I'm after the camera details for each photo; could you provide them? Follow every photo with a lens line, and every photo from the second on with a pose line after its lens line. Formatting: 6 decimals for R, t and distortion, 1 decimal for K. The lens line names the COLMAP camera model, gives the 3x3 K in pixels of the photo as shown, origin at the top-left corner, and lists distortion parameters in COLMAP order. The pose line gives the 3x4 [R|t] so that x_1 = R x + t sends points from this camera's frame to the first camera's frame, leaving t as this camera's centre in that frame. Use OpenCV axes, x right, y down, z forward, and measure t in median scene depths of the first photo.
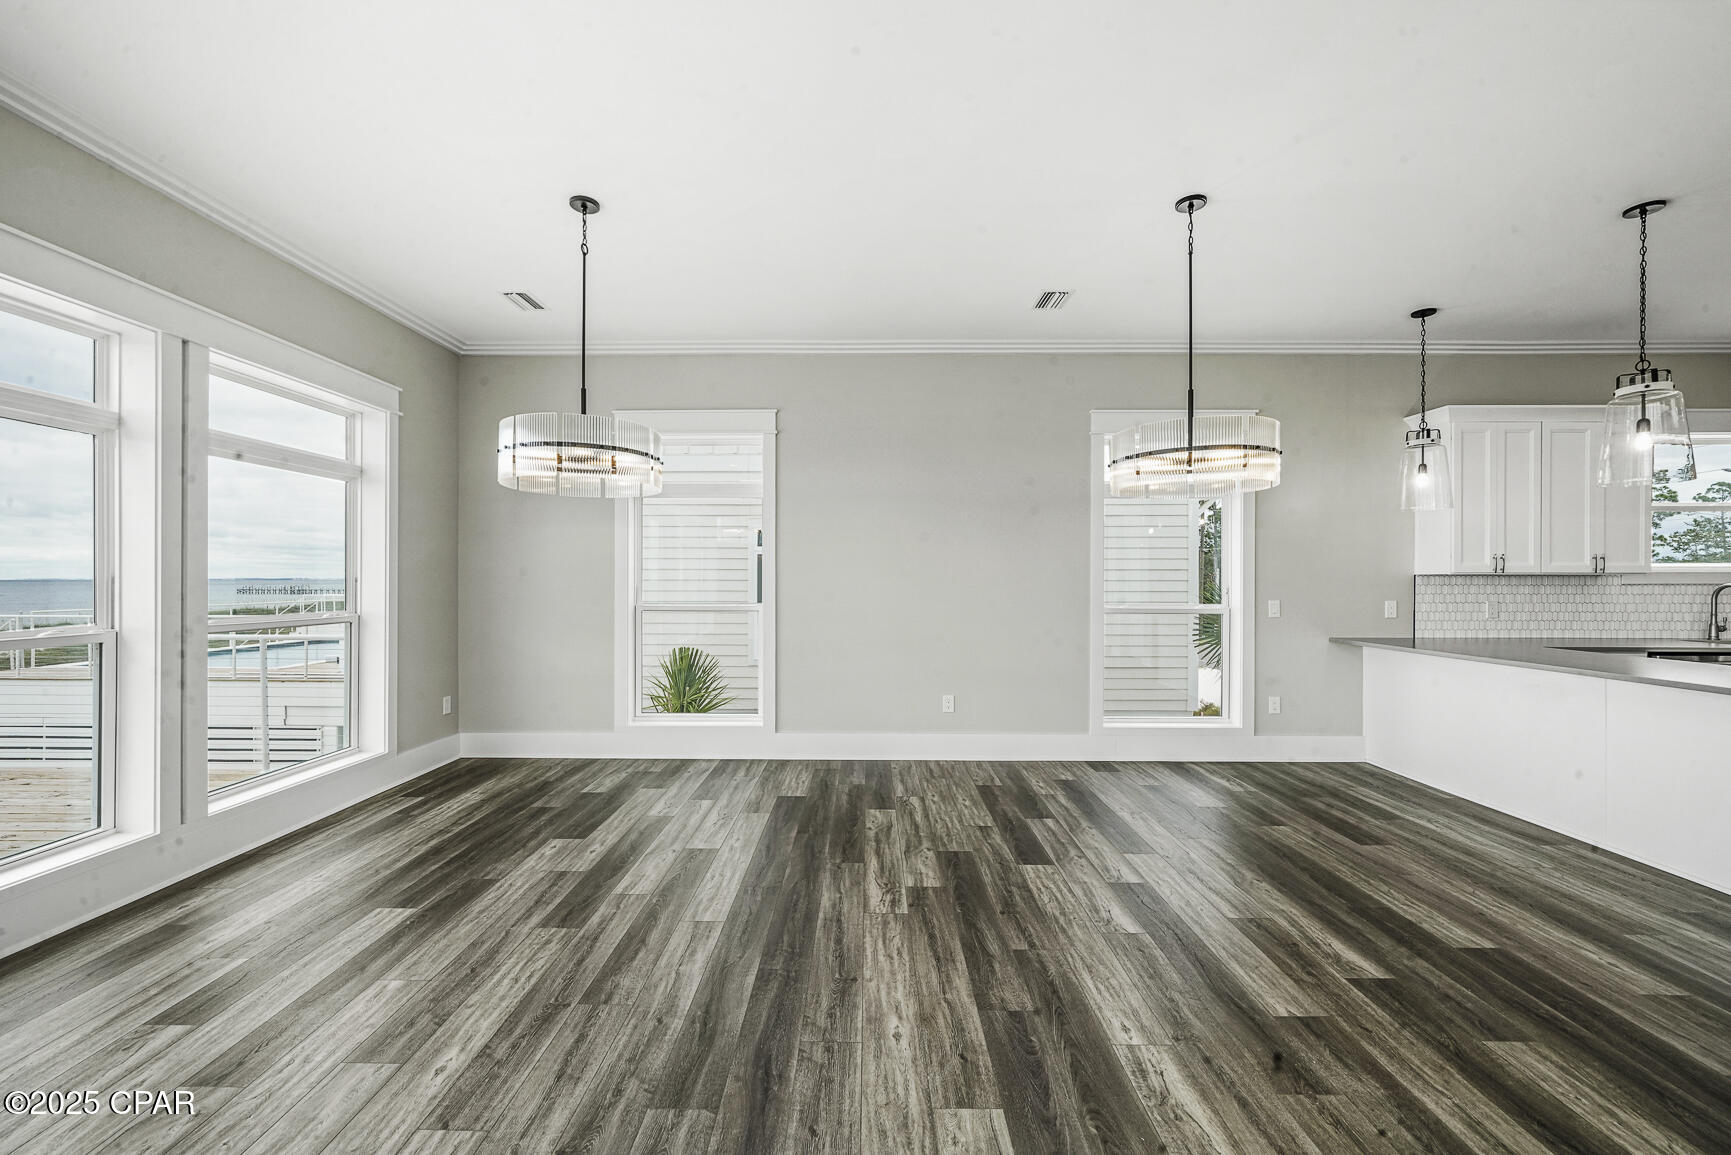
lens RADIAL K [[679.2, 0, 865.5], [0, 679.2, 577.5], [0, 0, 1]] dist [-0.001329, 0.000037]
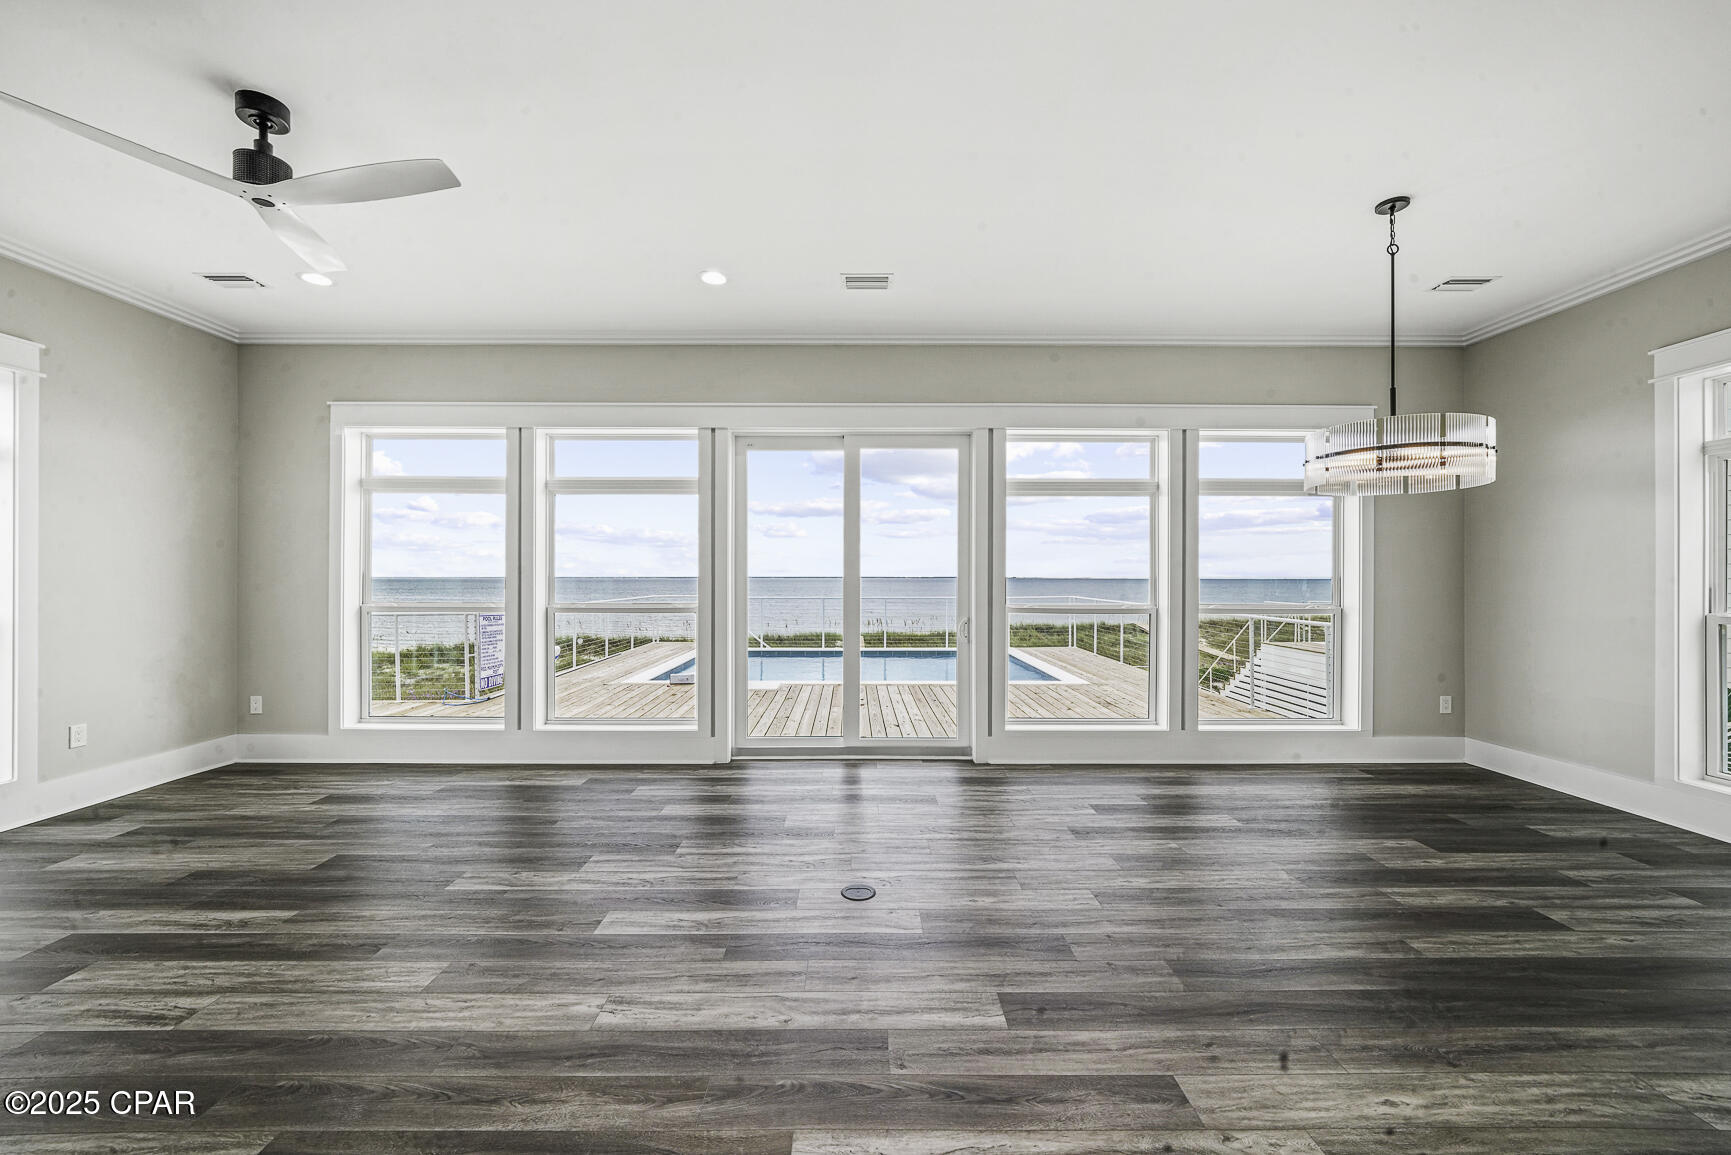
lens RADIAL K [[679.2, 0, 865.5], [0, 679.2, 577.5], [0, 0, 1]] dist [-0.001329, 0.000037]
pose [[0.027446, -0.000245, -0.999623, 0.528066], [-0.000757, 1.000000, -0.000266, 0.003427], [0.999623, 0.000764, 0.027446, 0.181273]]
